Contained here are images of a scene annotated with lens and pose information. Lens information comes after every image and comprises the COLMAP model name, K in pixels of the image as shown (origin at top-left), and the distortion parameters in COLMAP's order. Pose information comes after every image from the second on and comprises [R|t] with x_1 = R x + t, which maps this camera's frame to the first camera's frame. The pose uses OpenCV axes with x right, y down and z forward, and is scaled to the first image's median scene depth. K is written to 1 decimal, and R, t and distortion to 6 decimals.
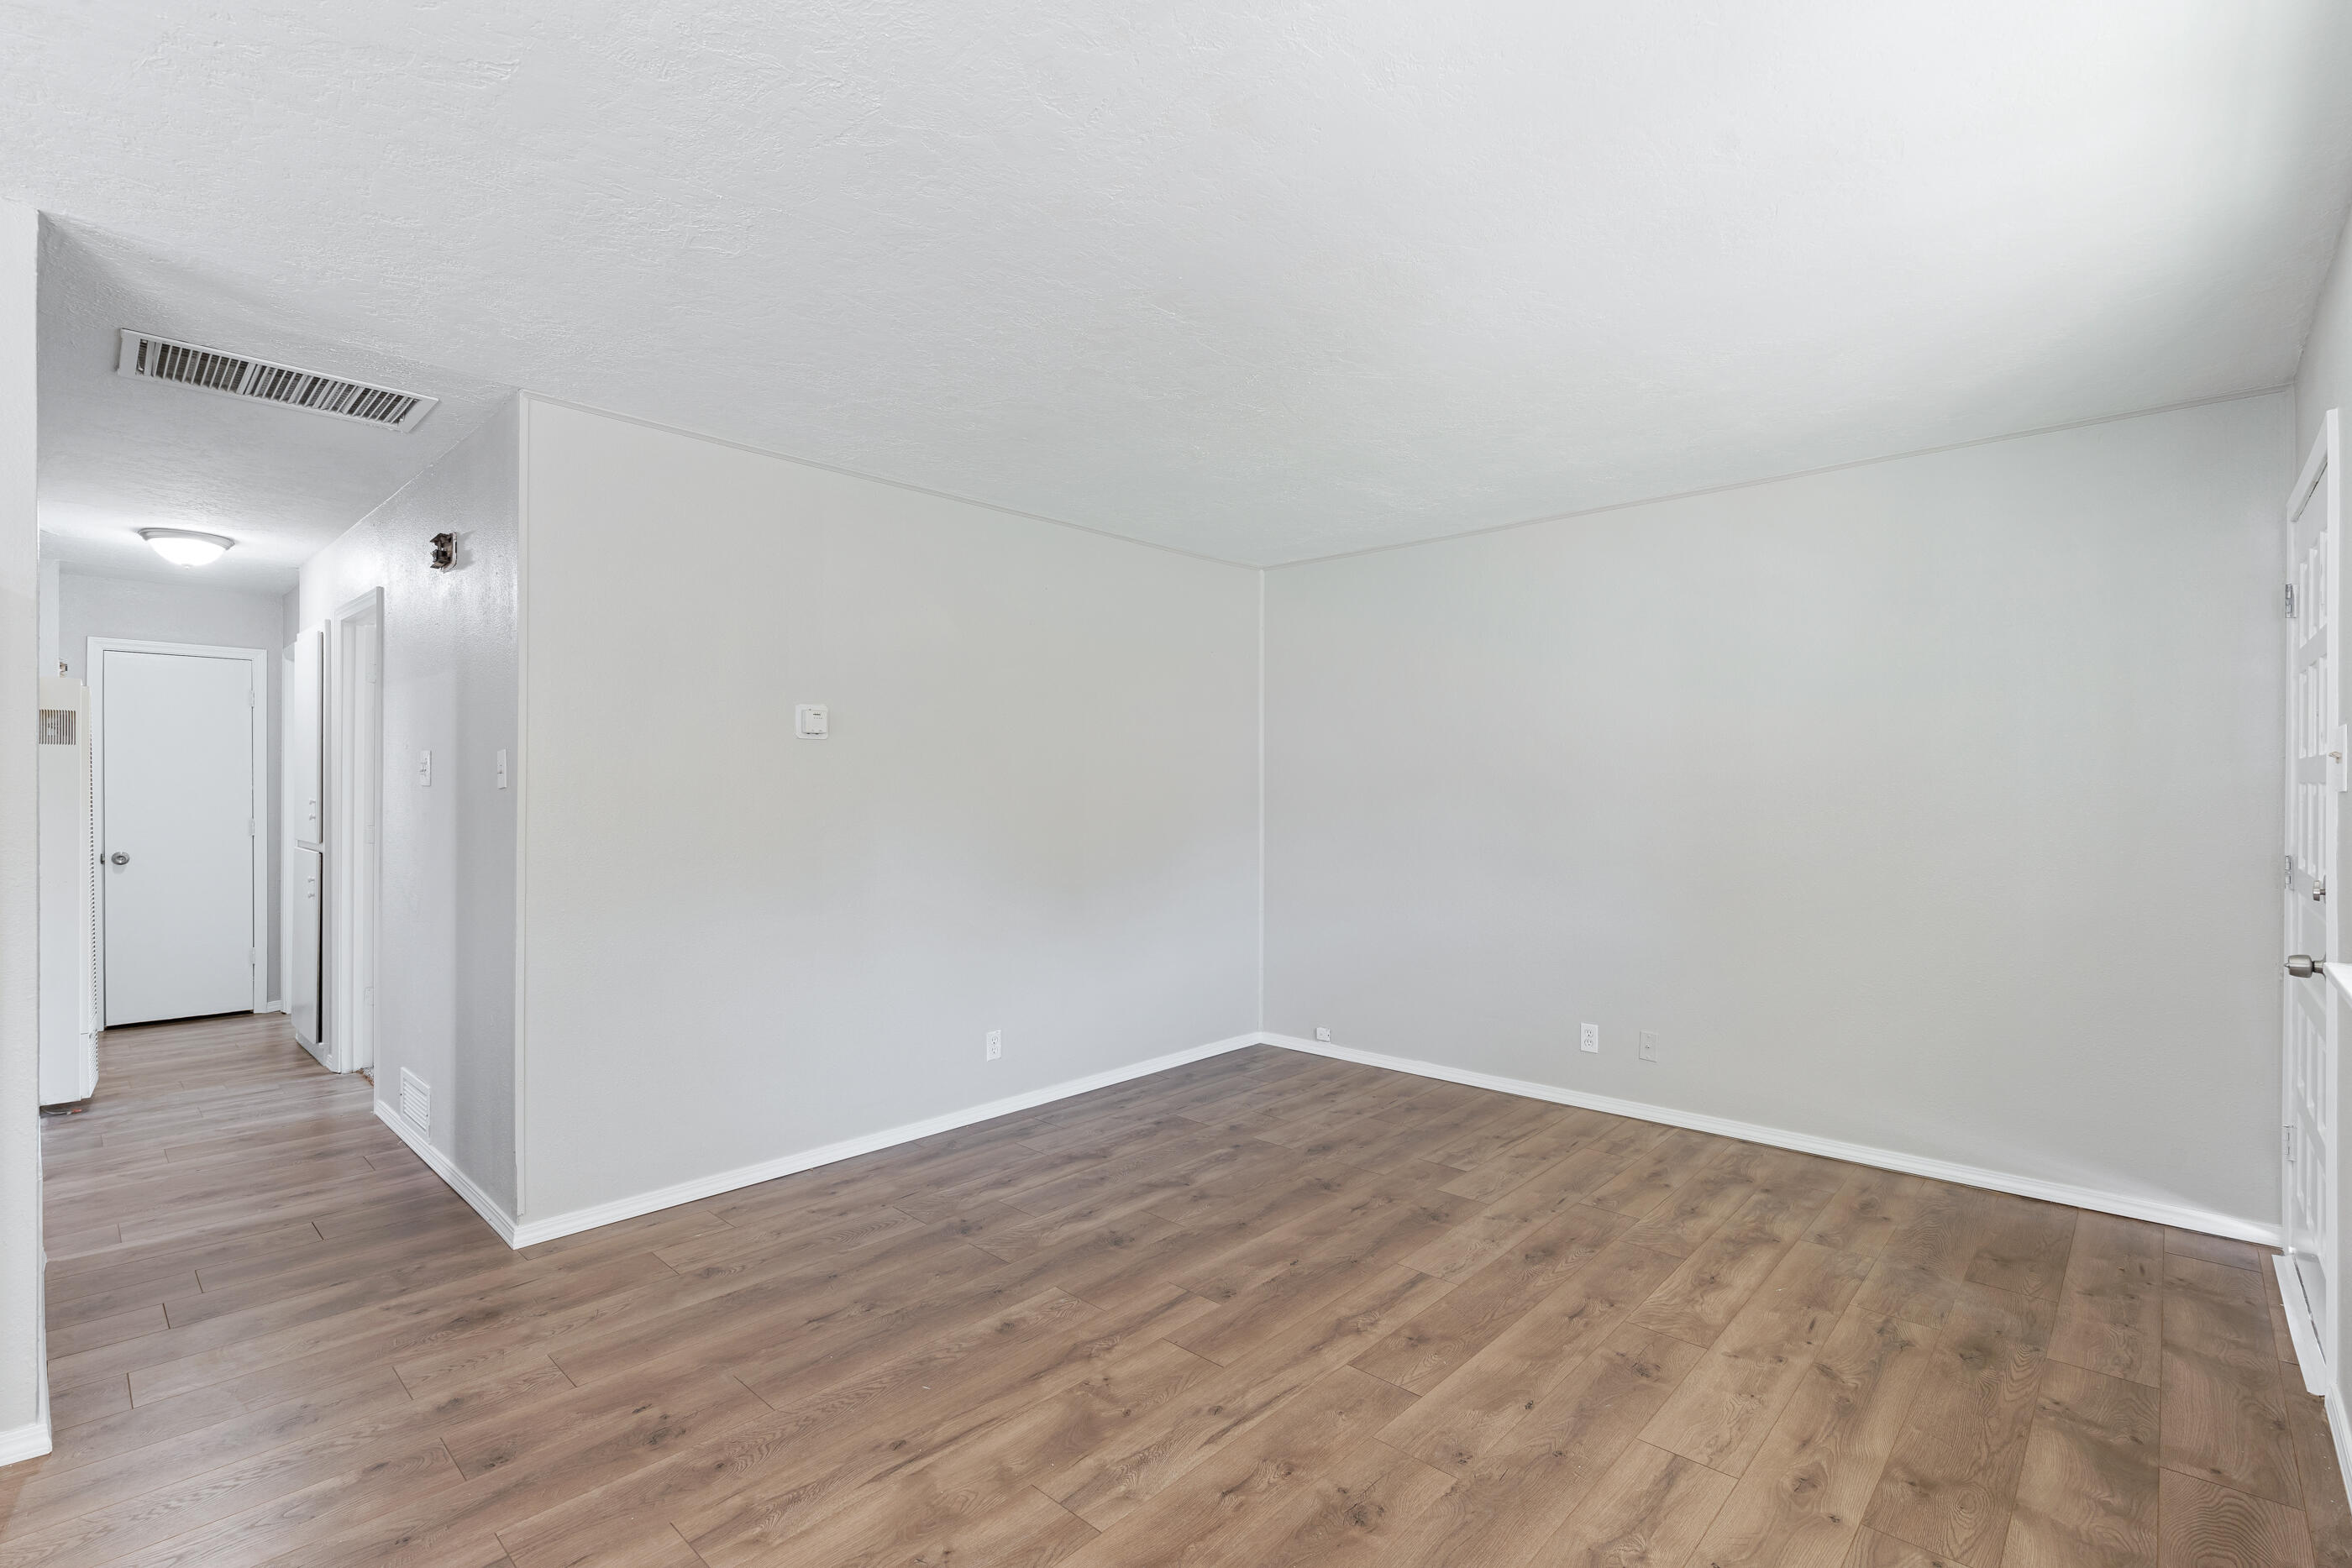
lens RADIAL K [[1071.4, 0, 1170.2], [0, 1071.4, 794.5], [0, 0, 1]] dist [-0.002942, 0.000441]
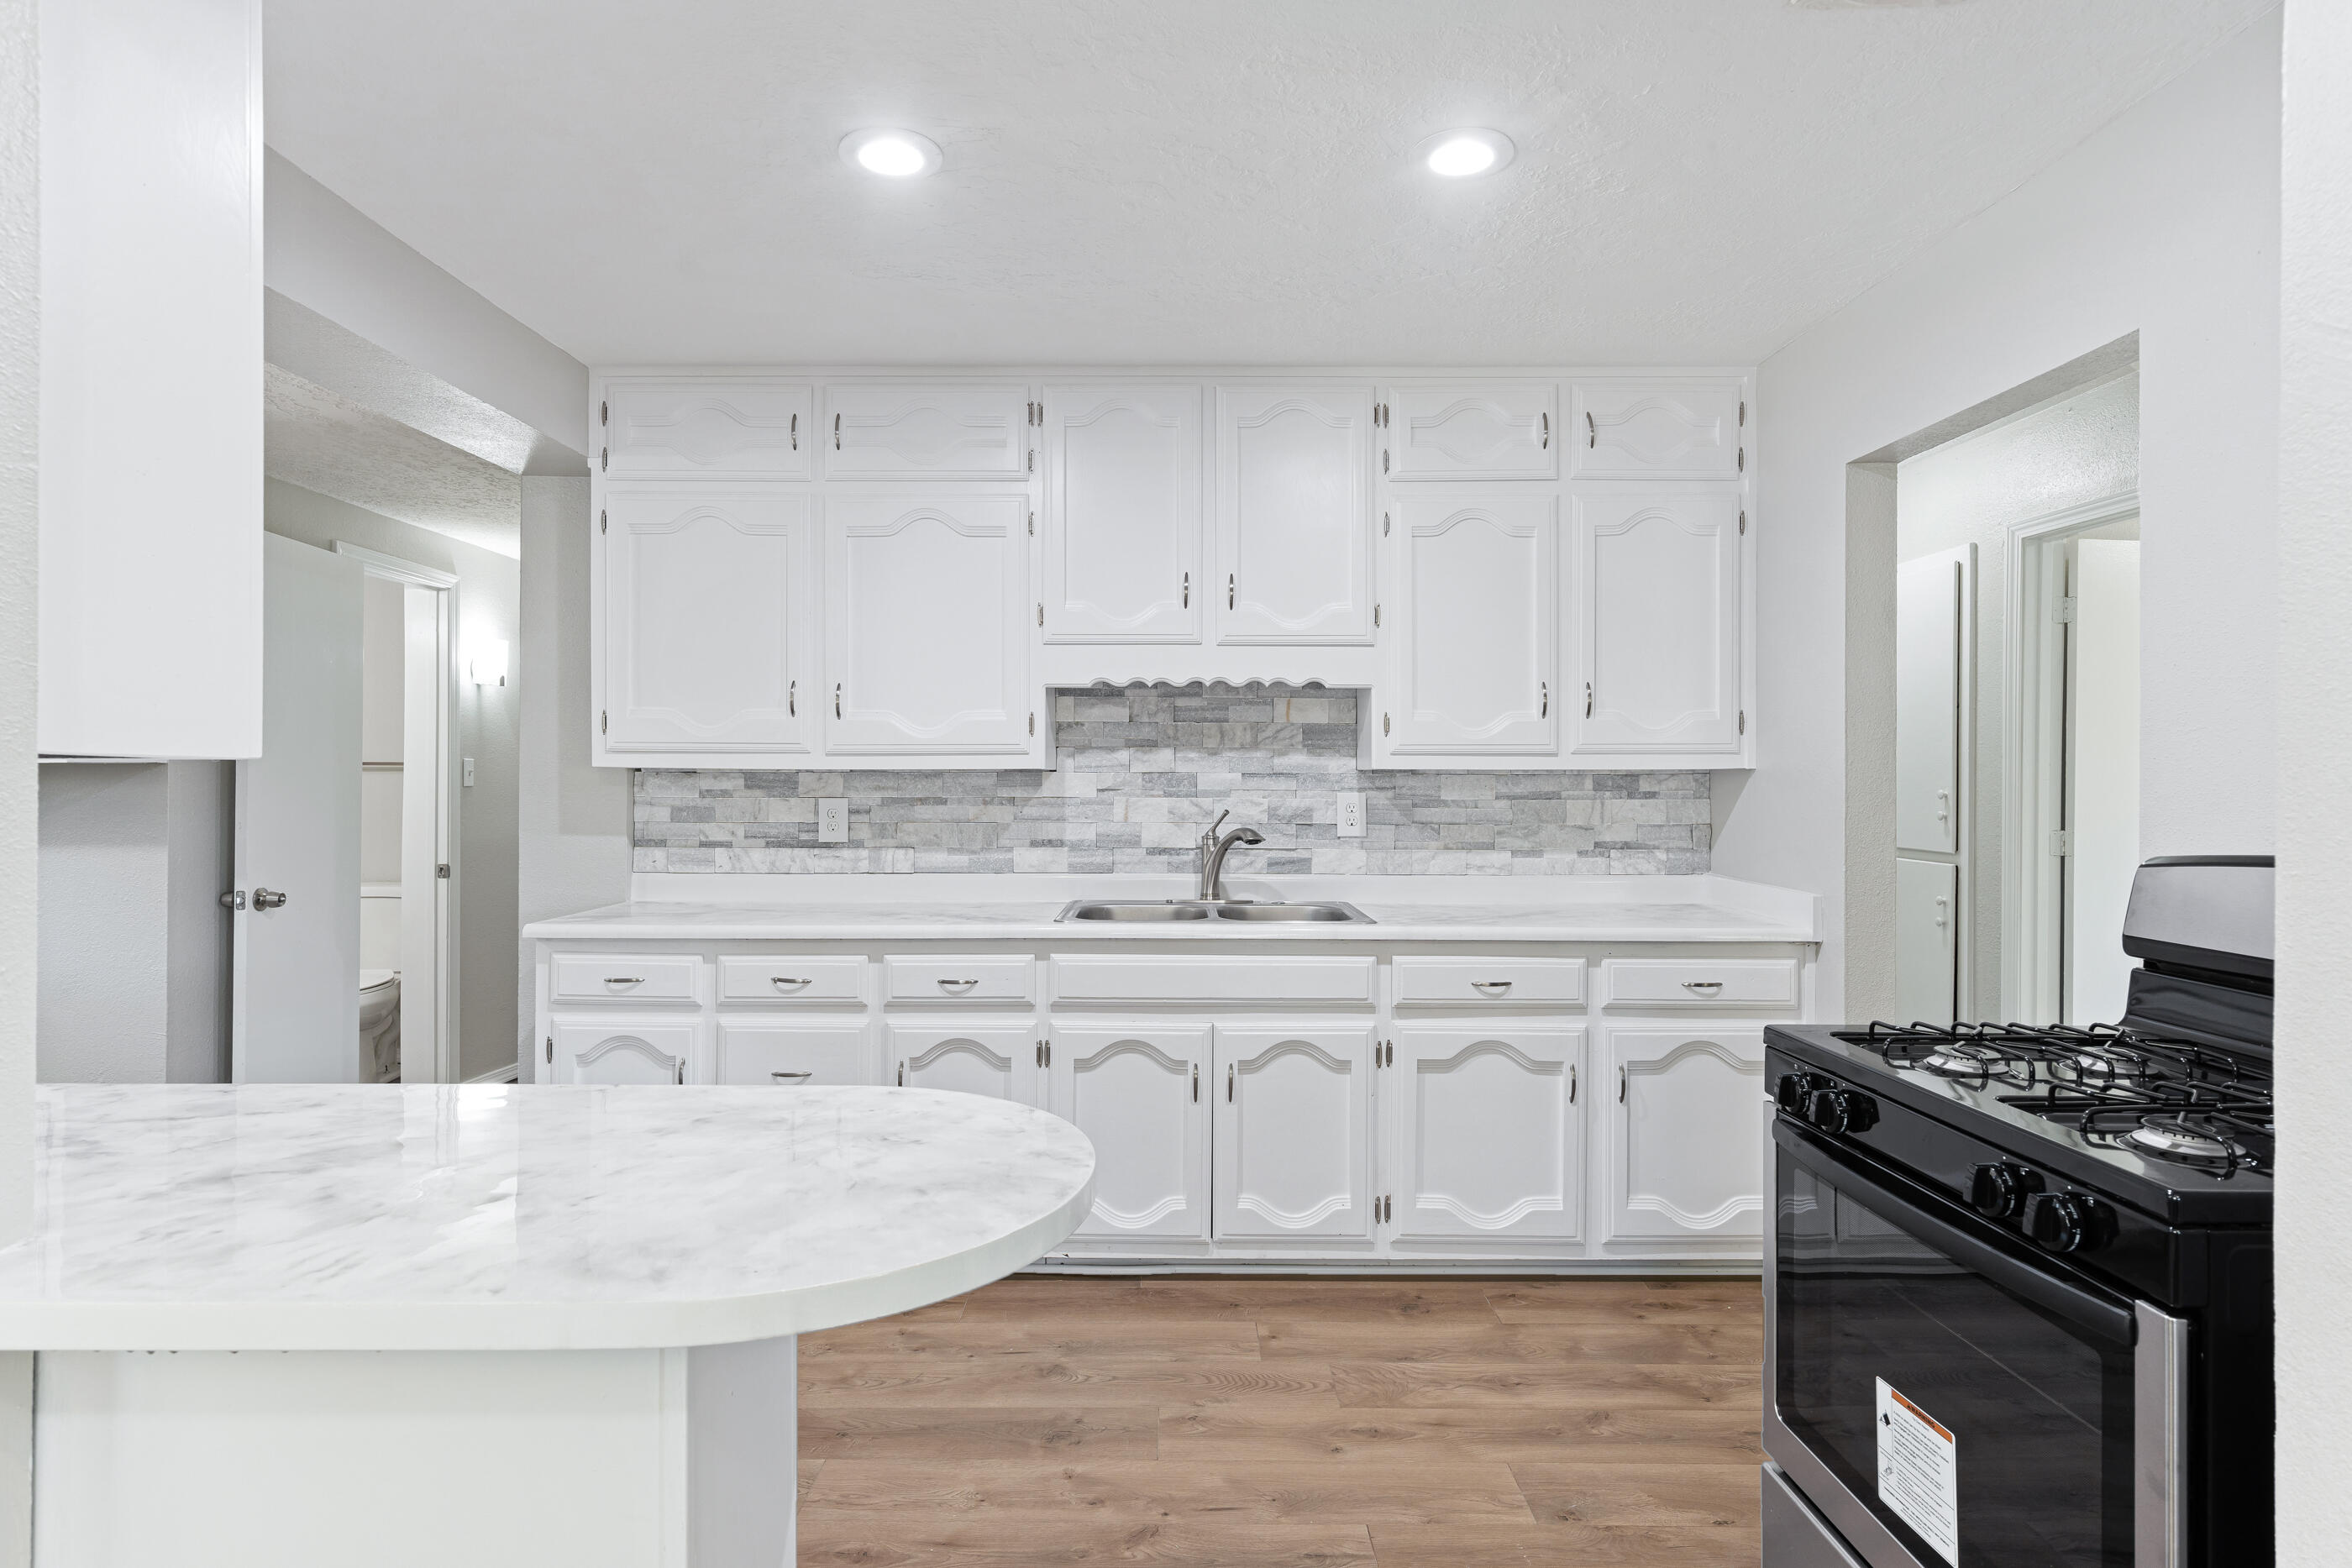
lens RADIAL K [[1223.2, 0, 1160.8], [0, 1223.2, 779.4], [0, 0, 1]] dist [-0.000710, 0.000555]
pose [[0.680678, -0.001918, -0.732581, -0.964625], [-0.000244, 0.999996, -0.002845, -0.002619], [0.732583, 0.002115, 0.680674, 0.065873]]
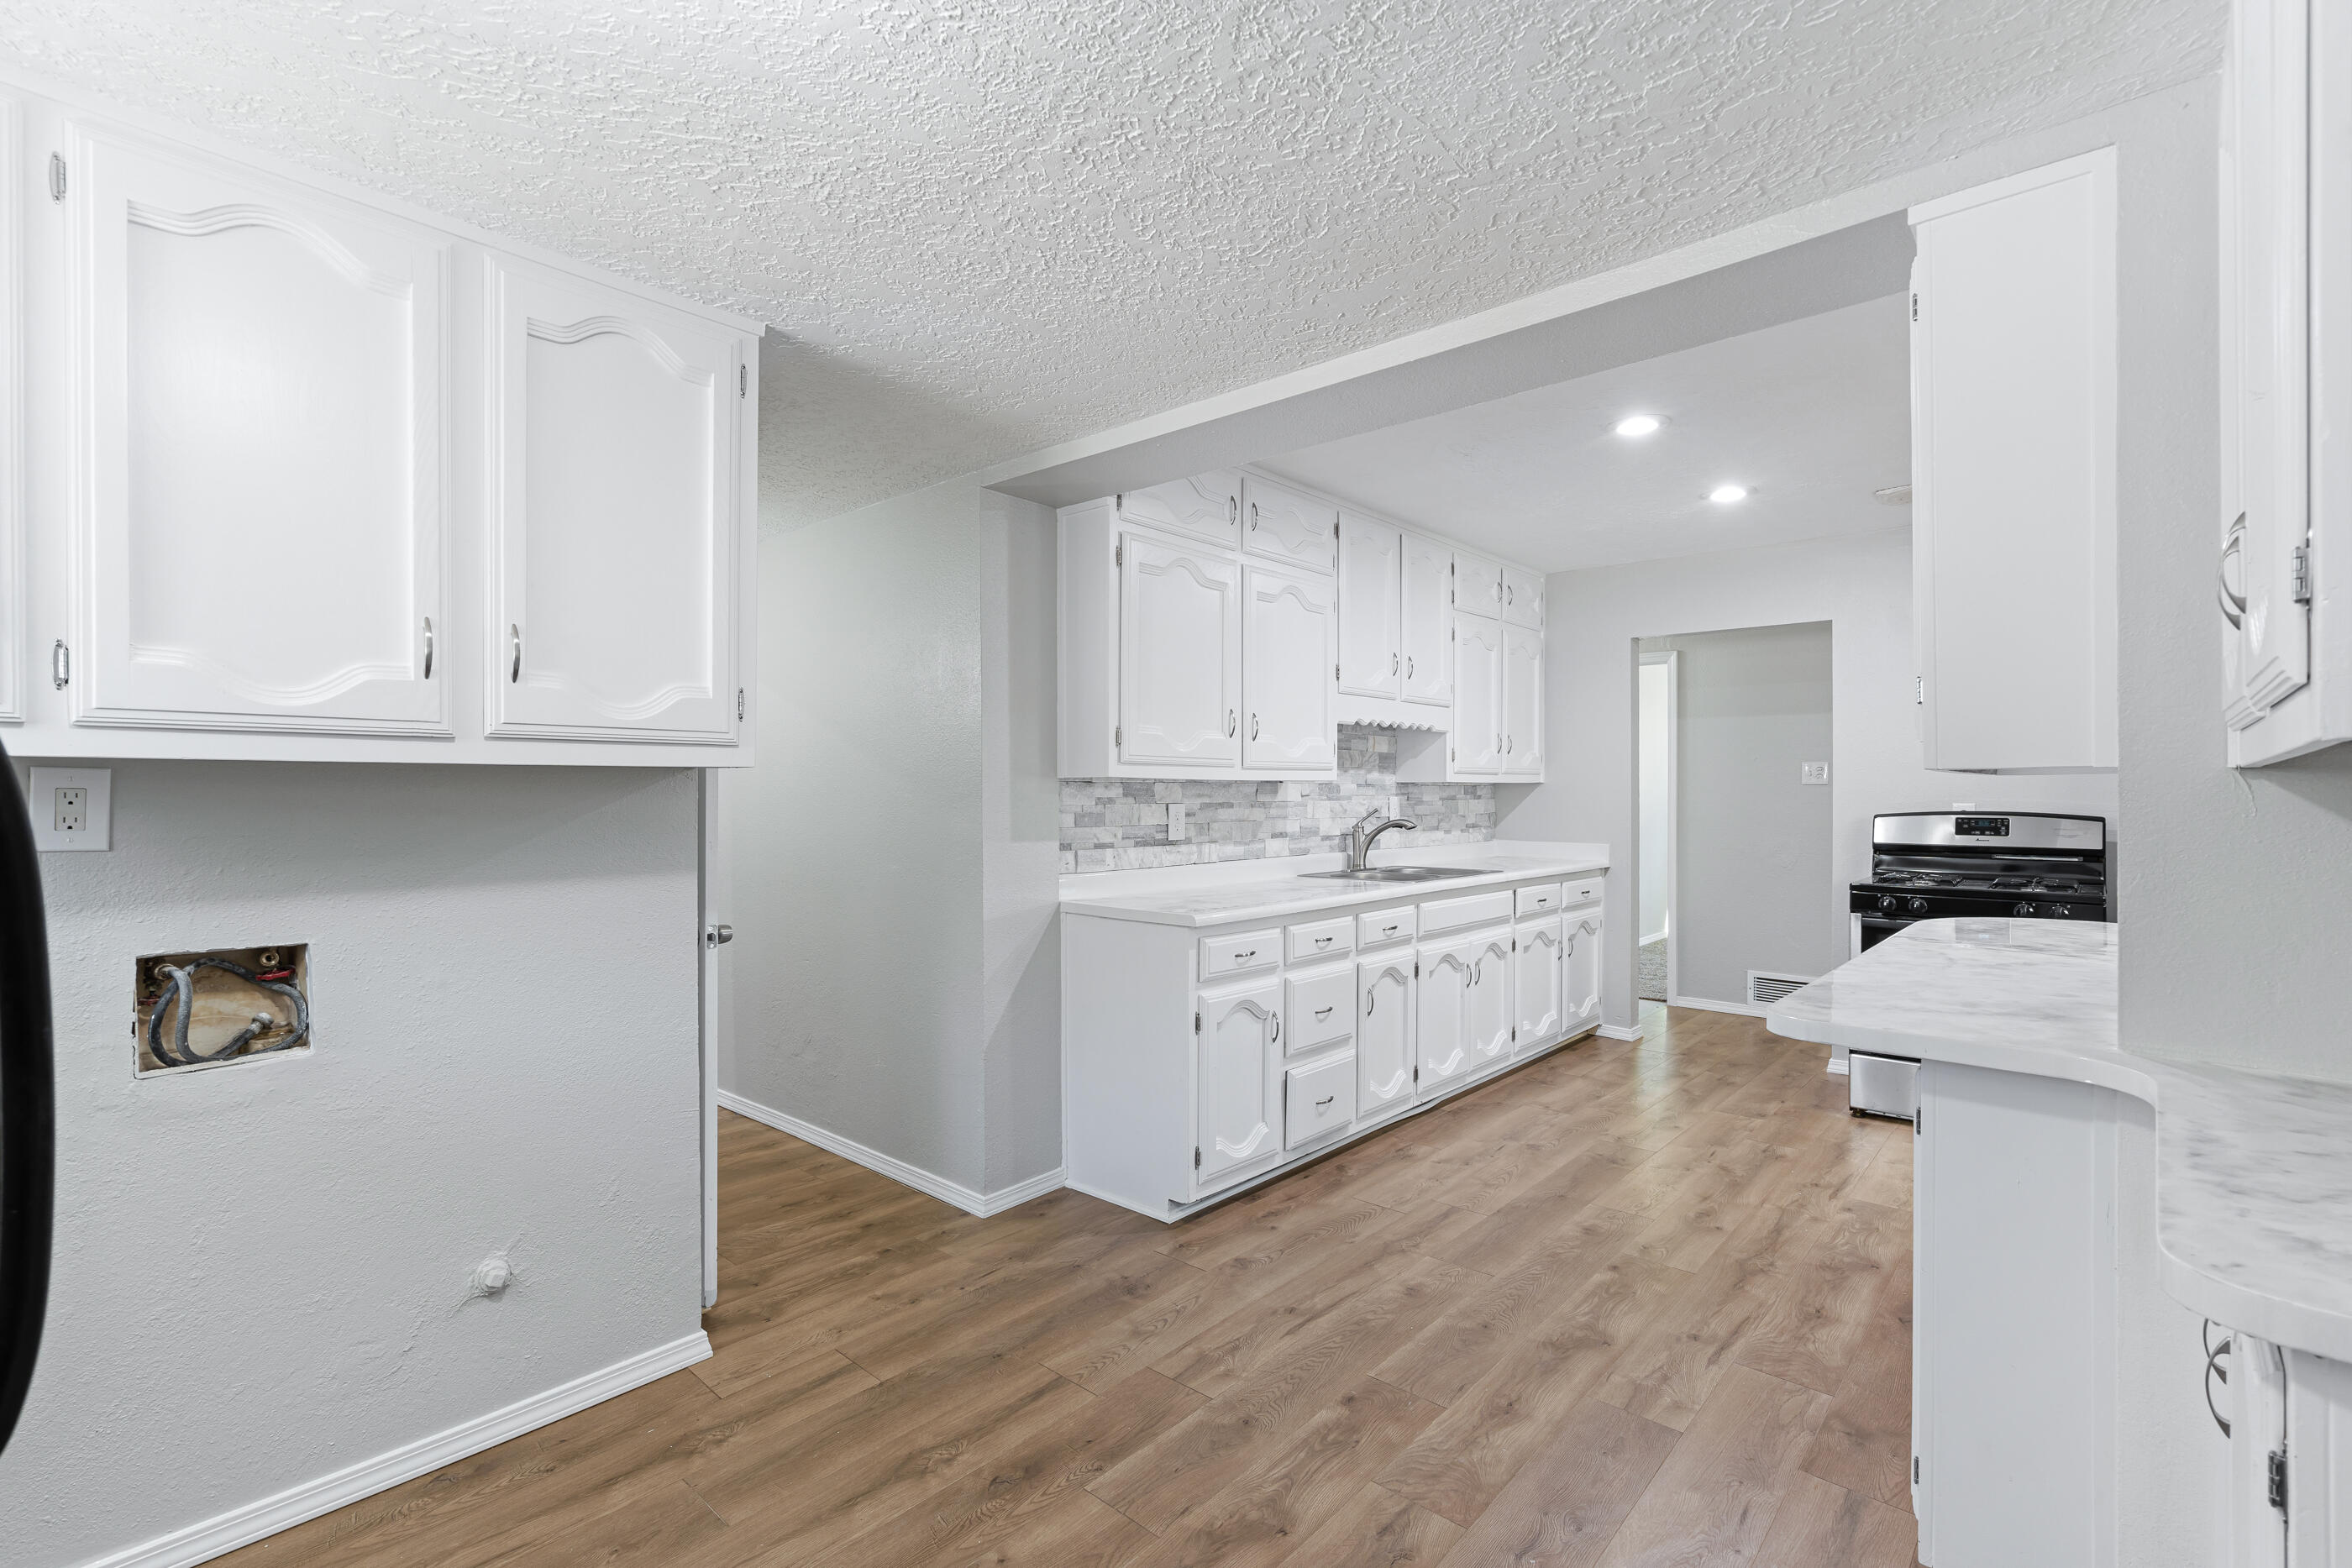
lens RADIAL K [[1087.2, 0, 1159.7], [0, 1087.2, 798.9], [0, 0, 1]] dist [-0.004852, 0.000211]
pose [[0.999652, -0.003887, 0.026096, -2.196532], [0.003717, 0.999972, 0.006561, -0.001961], [-0.026121, -0.006462, 0.999638, -0.699878]]
